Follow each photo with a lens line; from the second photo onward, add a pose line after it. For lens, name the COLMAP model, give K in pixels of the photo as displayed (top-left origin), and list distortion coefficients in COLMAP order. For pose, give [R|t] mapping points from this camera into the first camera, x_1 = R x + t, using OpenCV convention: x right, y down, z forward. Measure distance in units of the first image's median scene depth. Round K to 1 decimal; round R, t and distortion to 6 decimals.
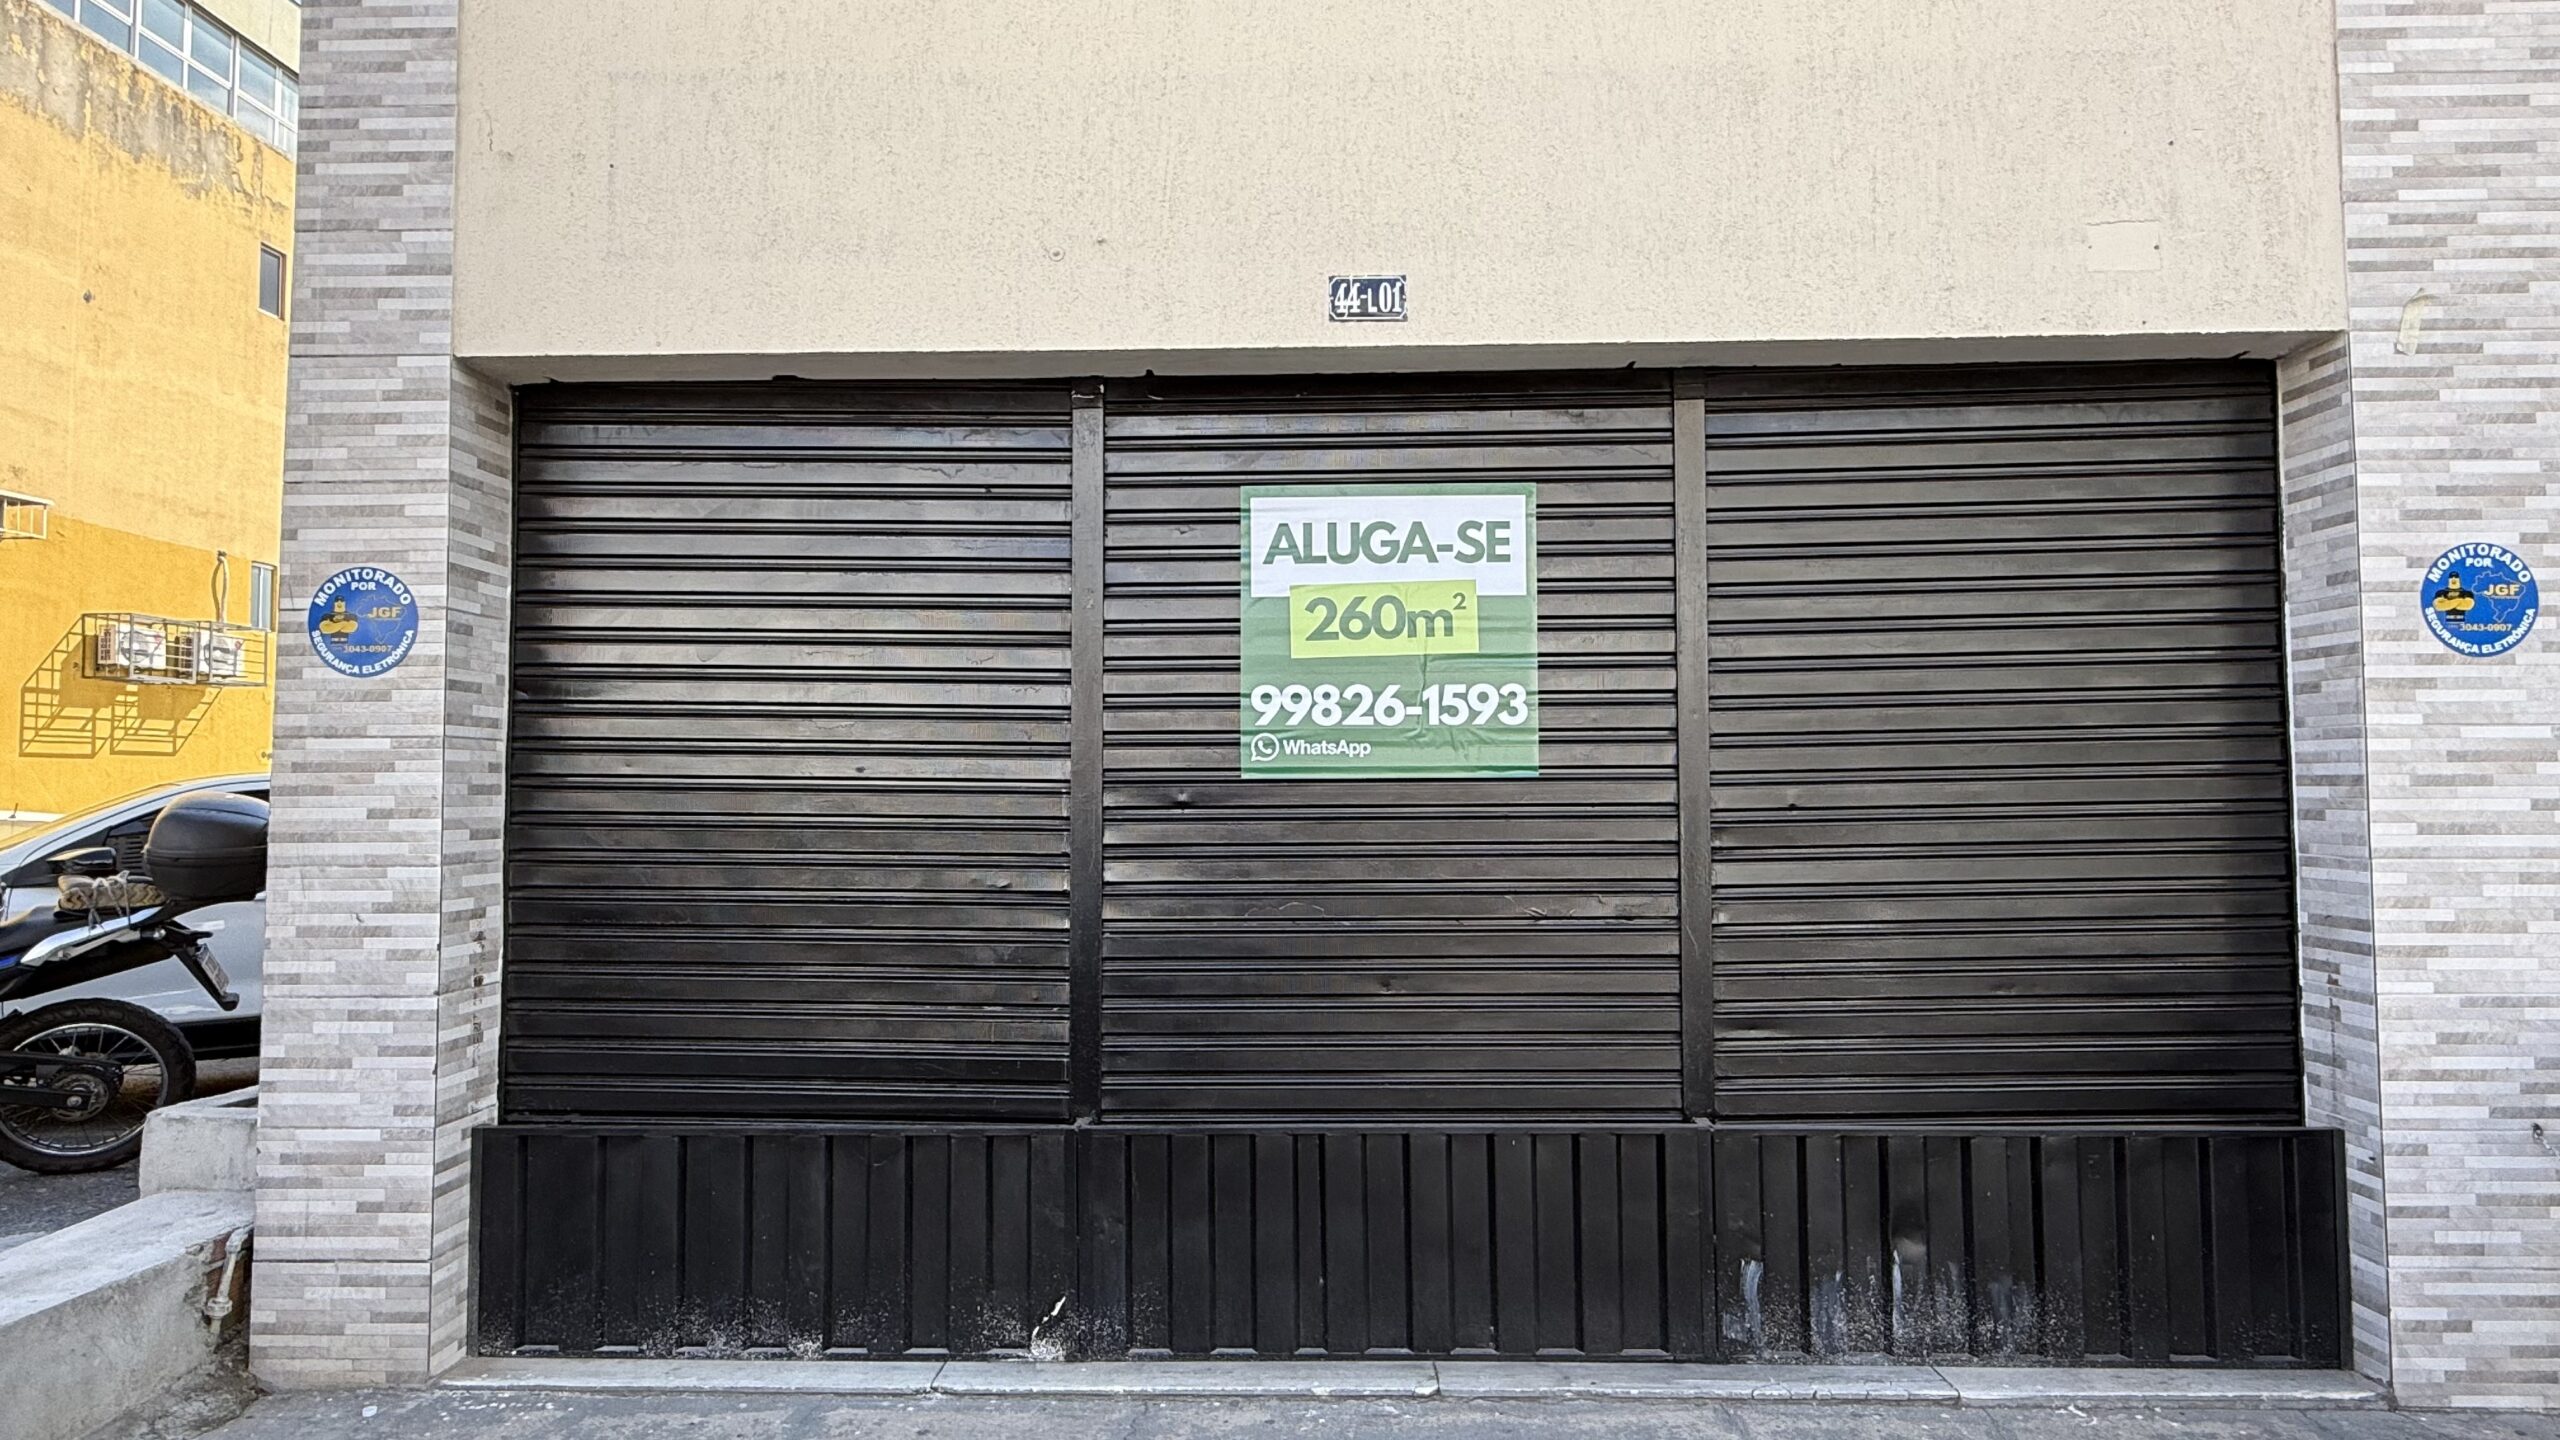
lens RADIAL K [[1401.2, 0, 1280.0], [0, 1401.2, 720.0], [0, 0, 1]] dist [0.003585, -0.000575]
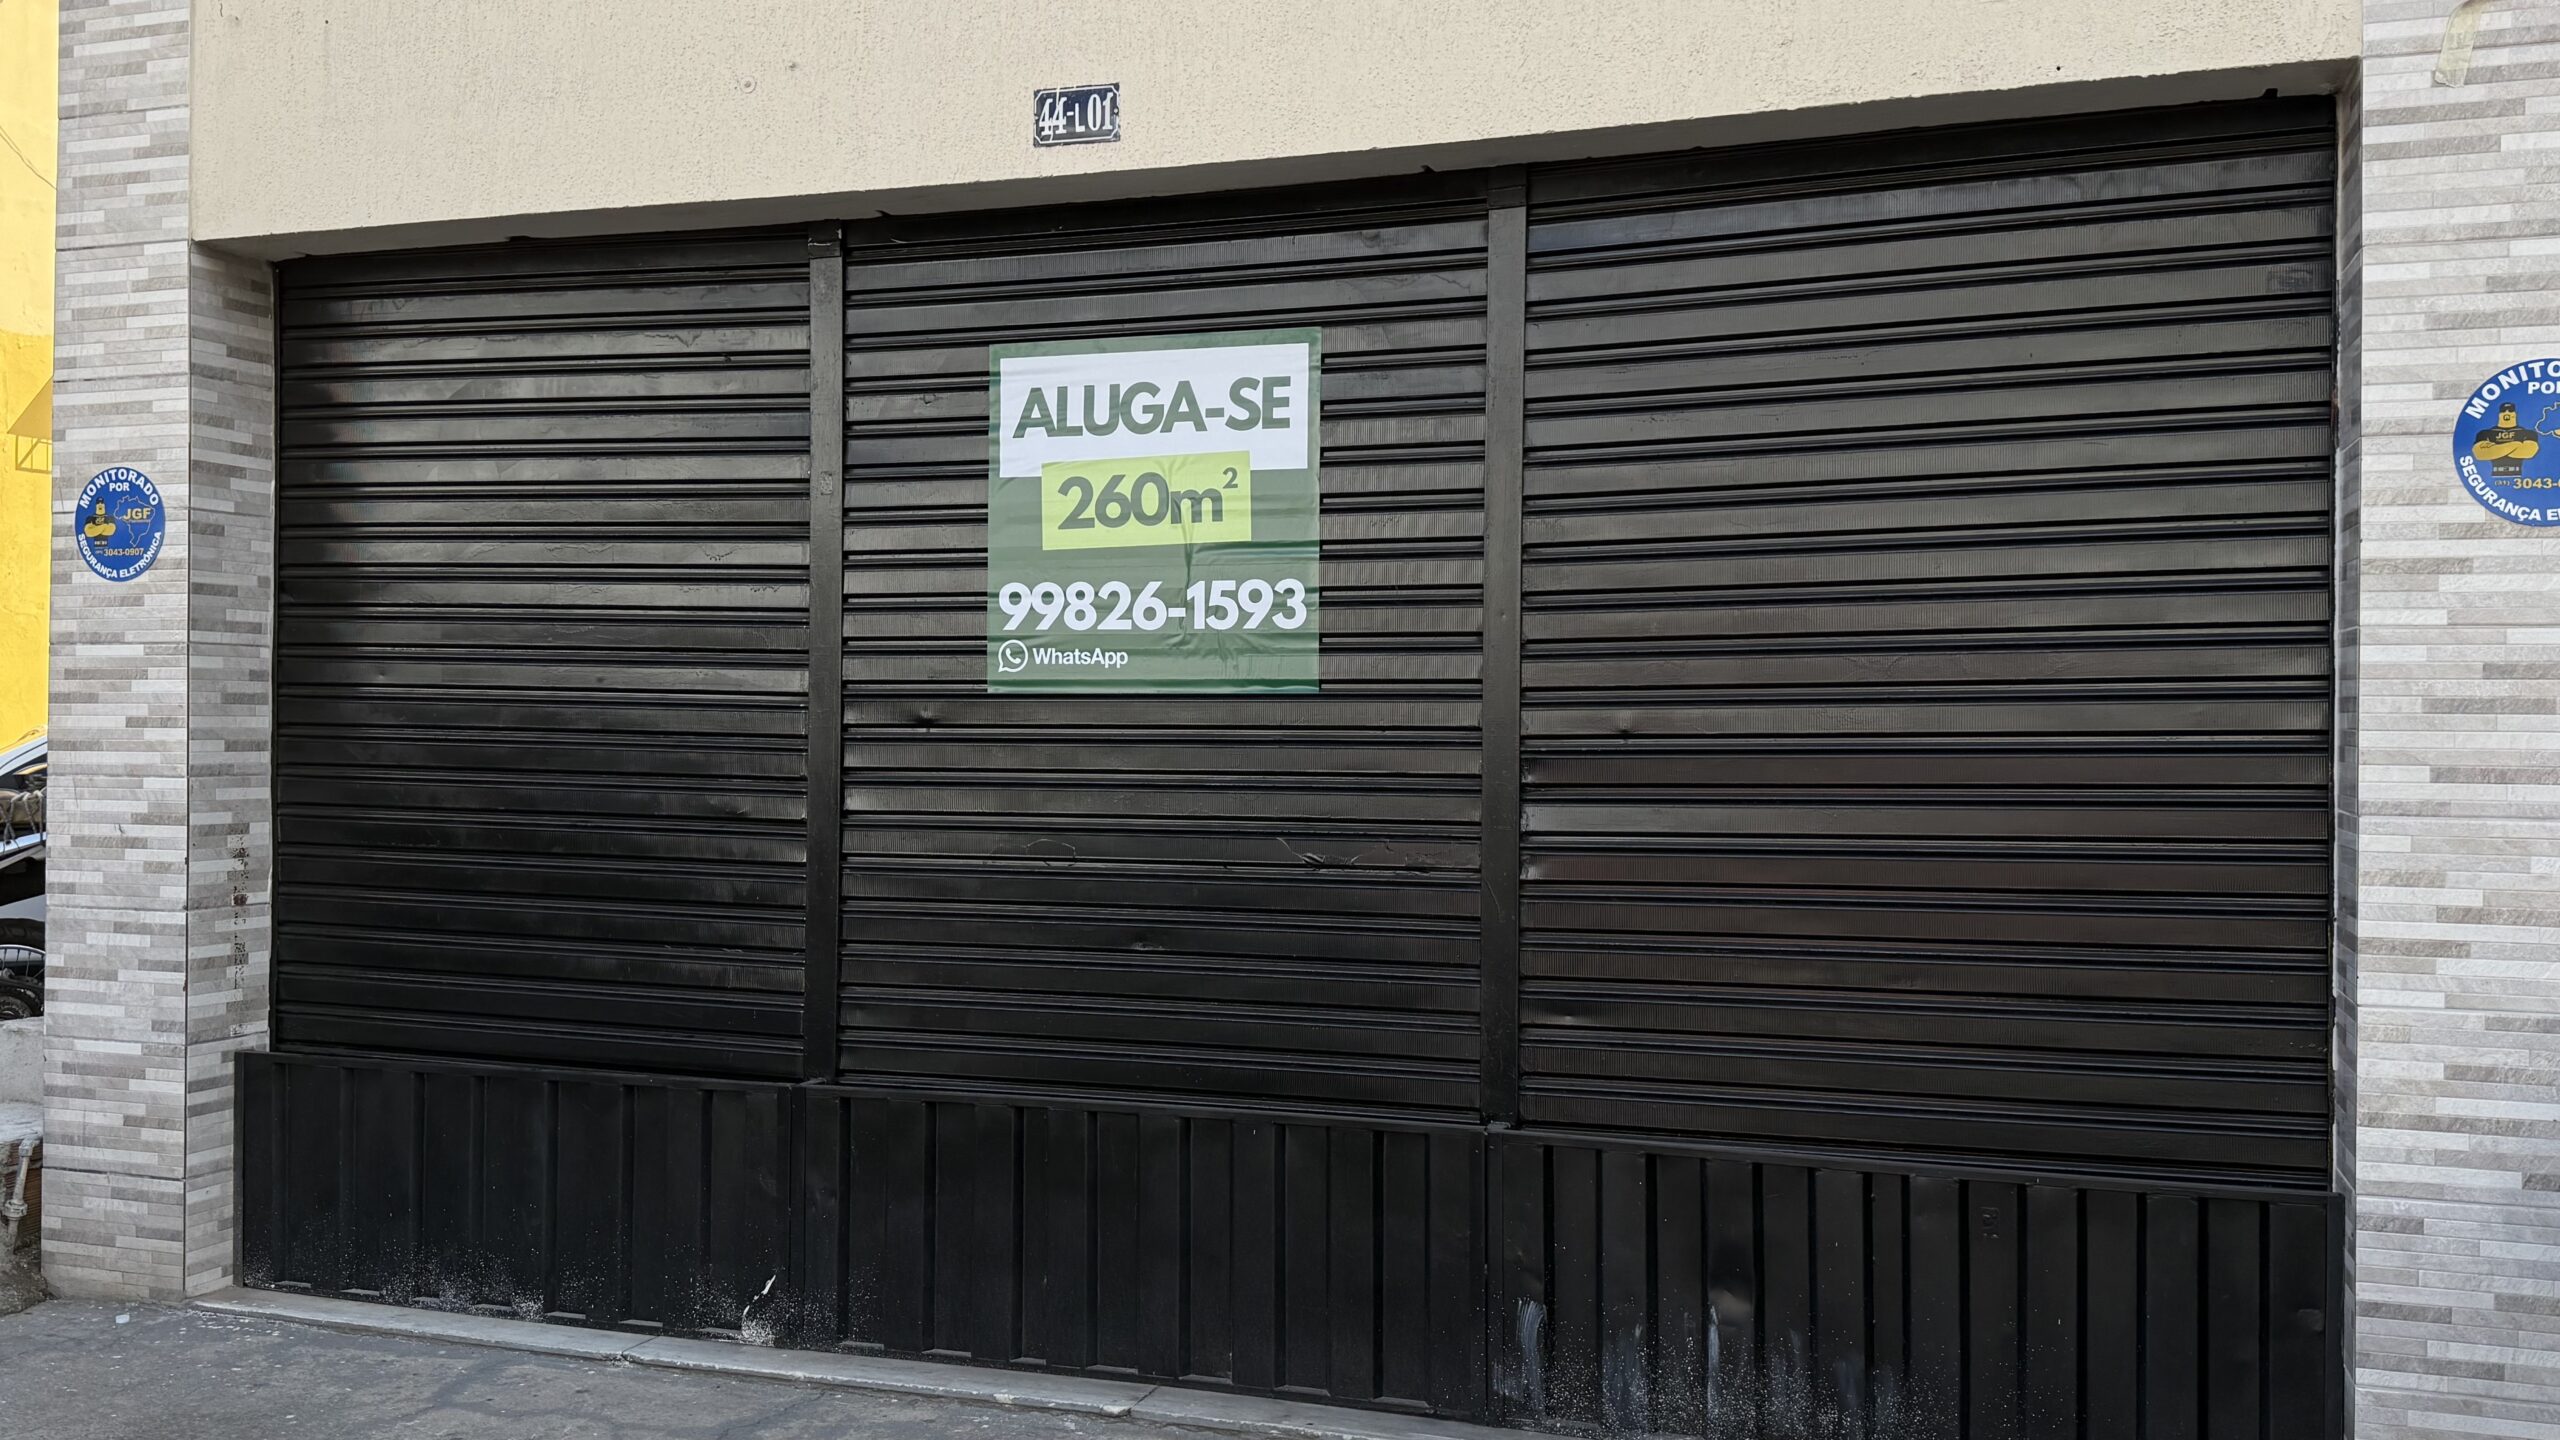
lens RADIAL K [[2154.8, 0, 1283.1], [0, 2154.8, 714.3], [0, 0, 1]] dist [0.146436, -0.261750]
pose [[0.952824, 0.009838, -0.303365, 0.570700], [0.003995, 0.998981, 0.044947, -0.003785], [0.303498, -0.044038, 0.951814, -0.204255]]
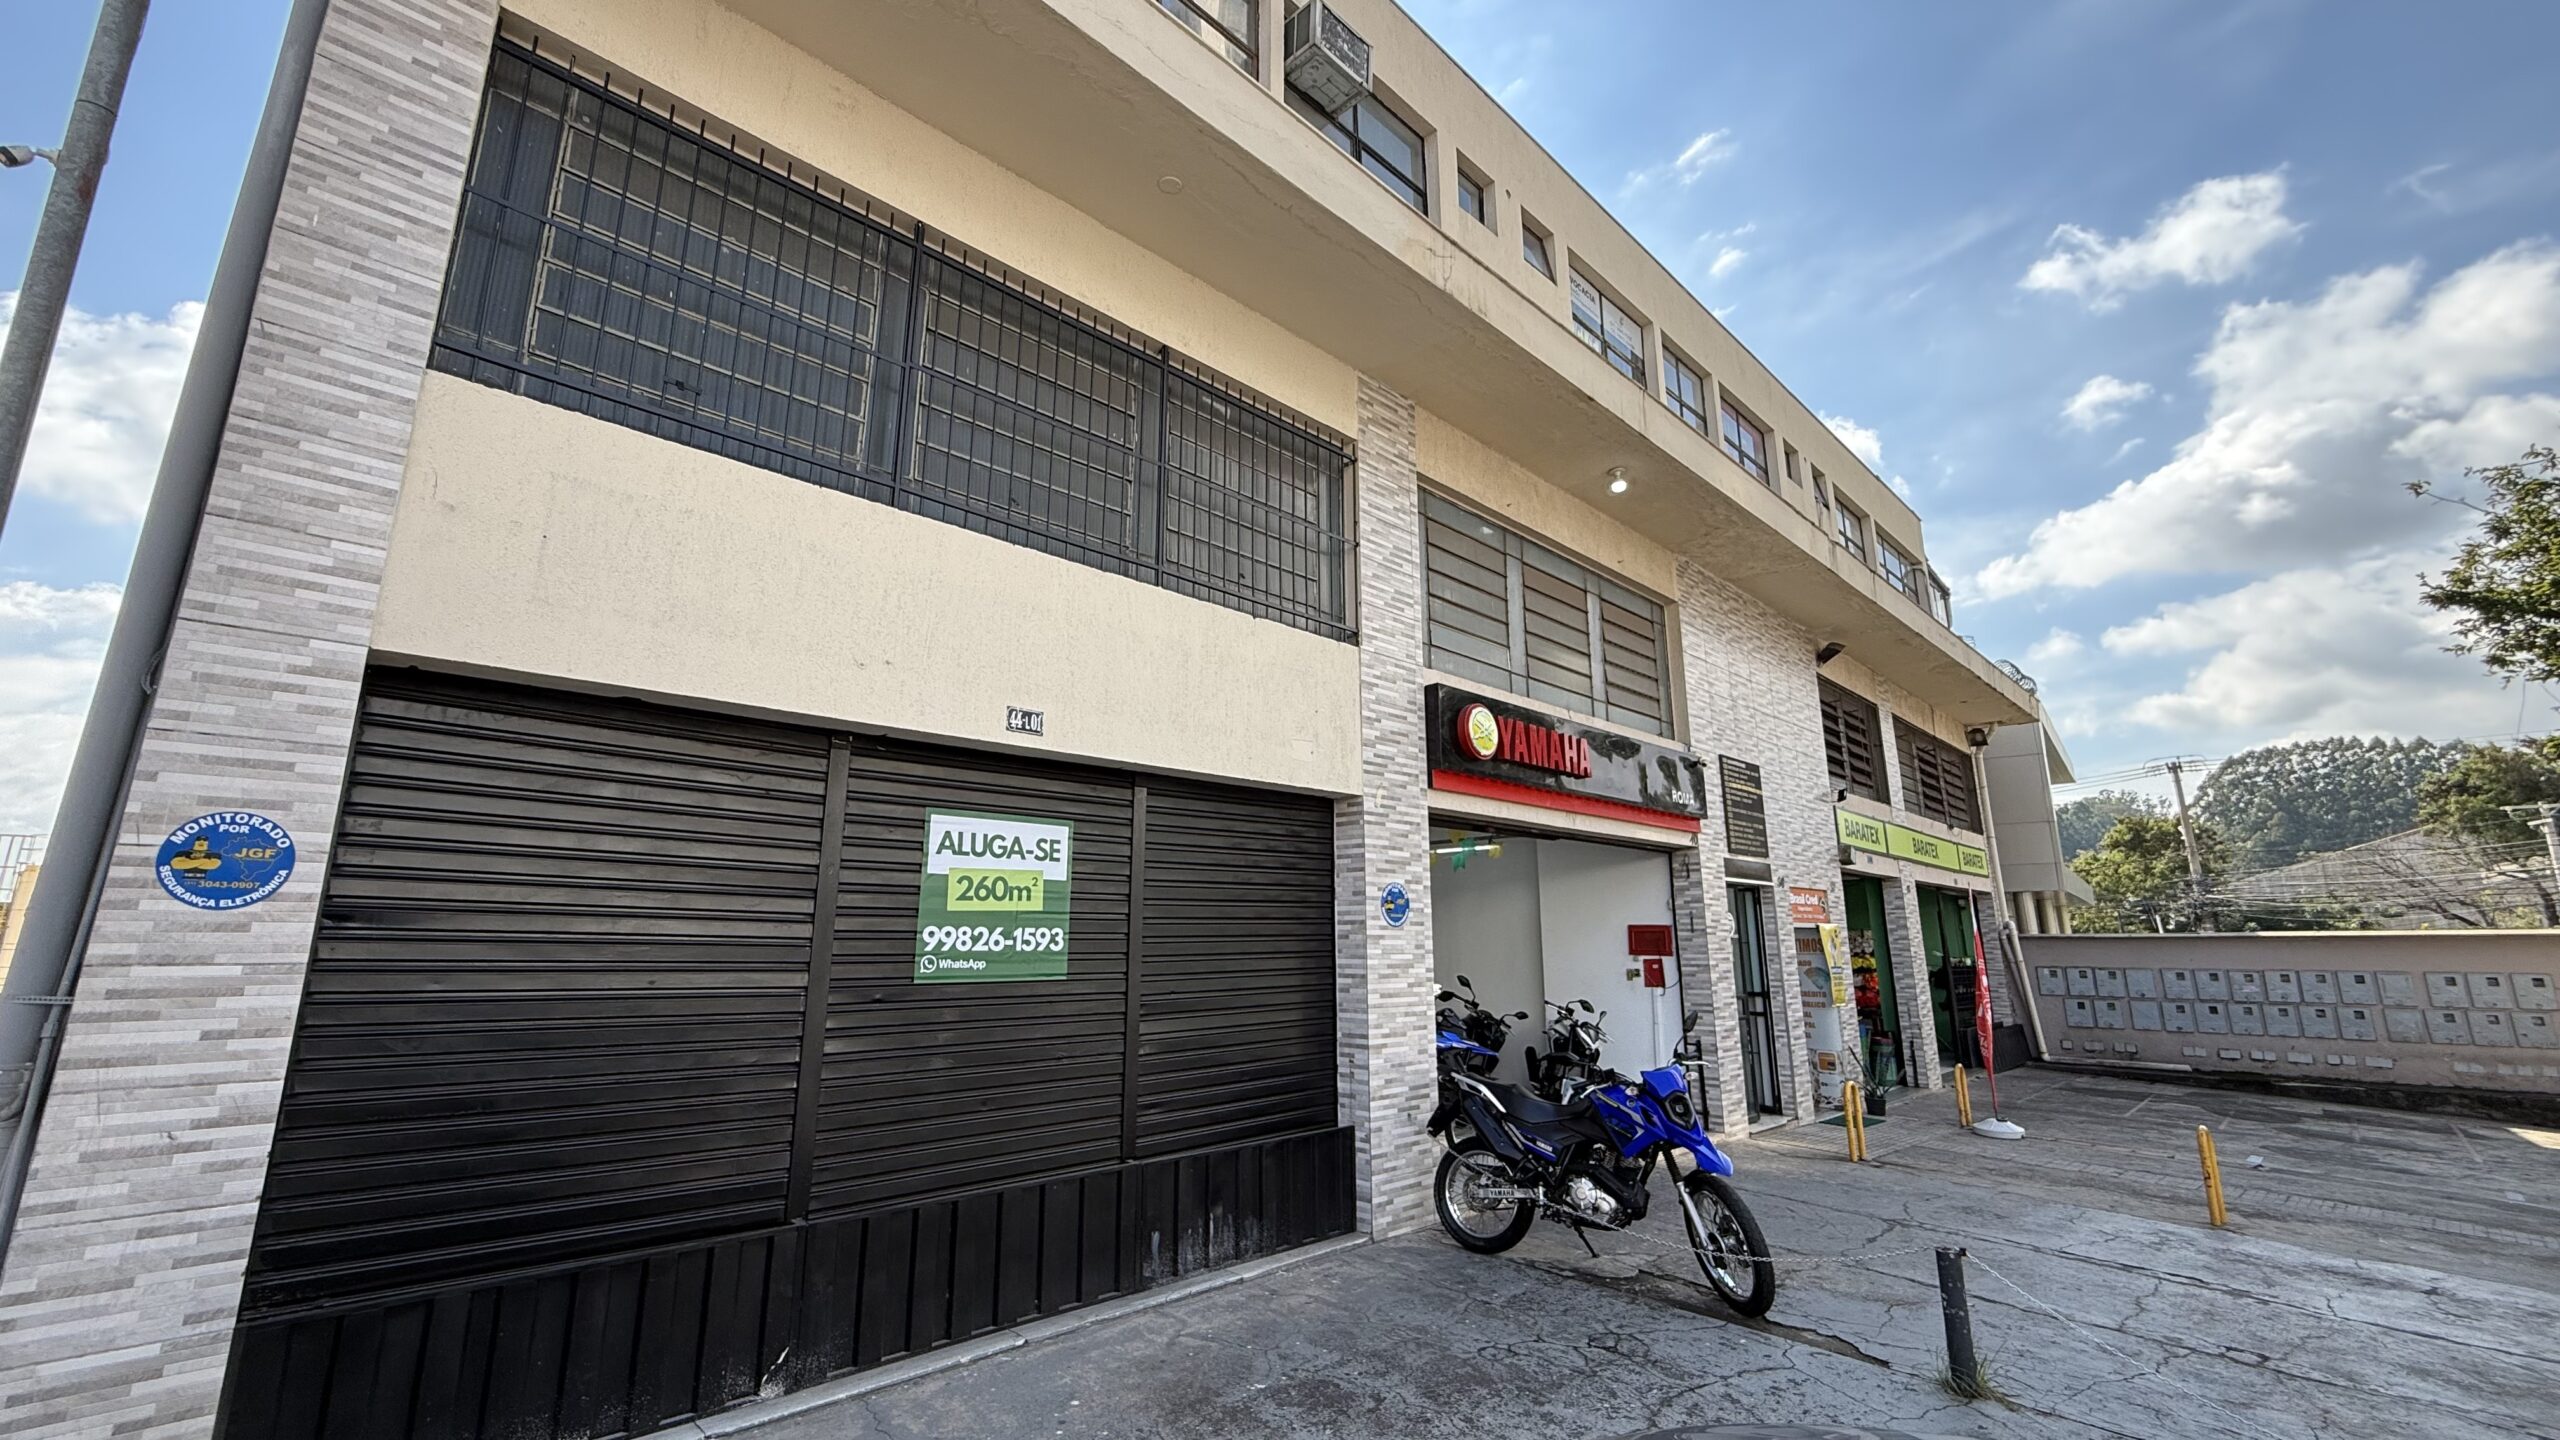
lens RADIAL K [[1023.8, 0, 1274.3], [0, 1023.8, 720.6], [0, 0, 1]] dist [0.006883, -0.000590]
pose [[0.702875, 0.157622, 0.693630, -0.653869], [-0.034992, 0.981621, -0.187607, -0.054000], [-0.710452, 0.107593, 0.695472, -0.194575]]
